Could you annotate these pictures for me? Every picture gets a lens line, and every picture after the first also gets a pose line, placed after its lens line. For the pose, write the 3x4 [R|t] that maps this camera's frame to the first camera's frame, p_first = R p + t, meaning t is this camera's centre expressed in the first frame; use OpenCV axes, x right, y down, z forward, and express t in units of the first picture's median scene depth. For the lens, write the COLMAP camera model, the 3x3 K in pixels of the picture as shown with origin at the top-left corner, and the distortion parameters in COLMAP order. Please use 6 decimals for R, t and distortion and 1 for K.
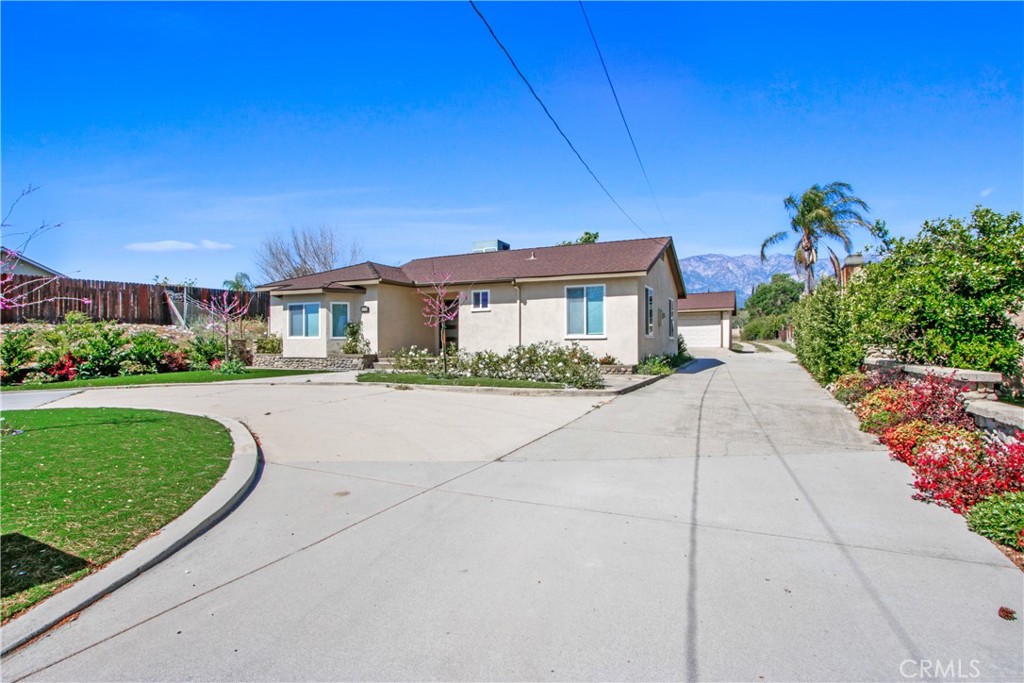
lens RADIAL K [[573.4, 0, 512.0], [0, 573.4, 341.5], [0, 0, 1]] dist [0.000604, -0.000160]
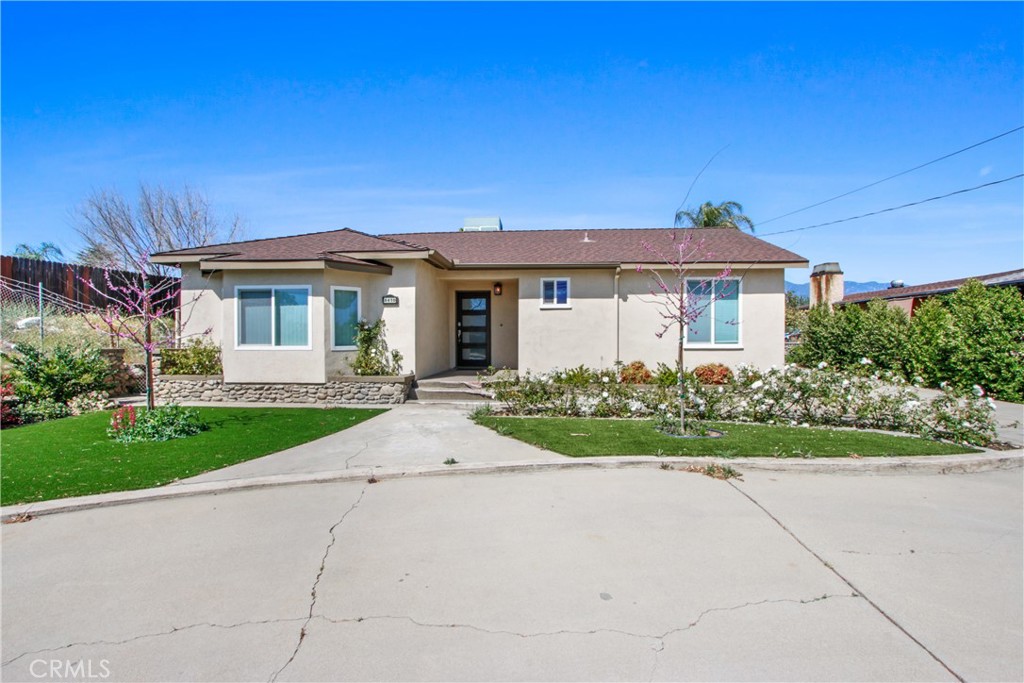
lens RADIAL K [[484.2, 0, 512.0], [0, 484.2, 341.5], [0, 0, 1]] dist [-0.013307, 0.000574]
pose [[0.921596, -0.001358, 0.388148, -0.335038], [-0.003652, 0.999919, 0.012170, -0.019494], [-0.388133, -0.012633, 0.921517, 0.477977]]
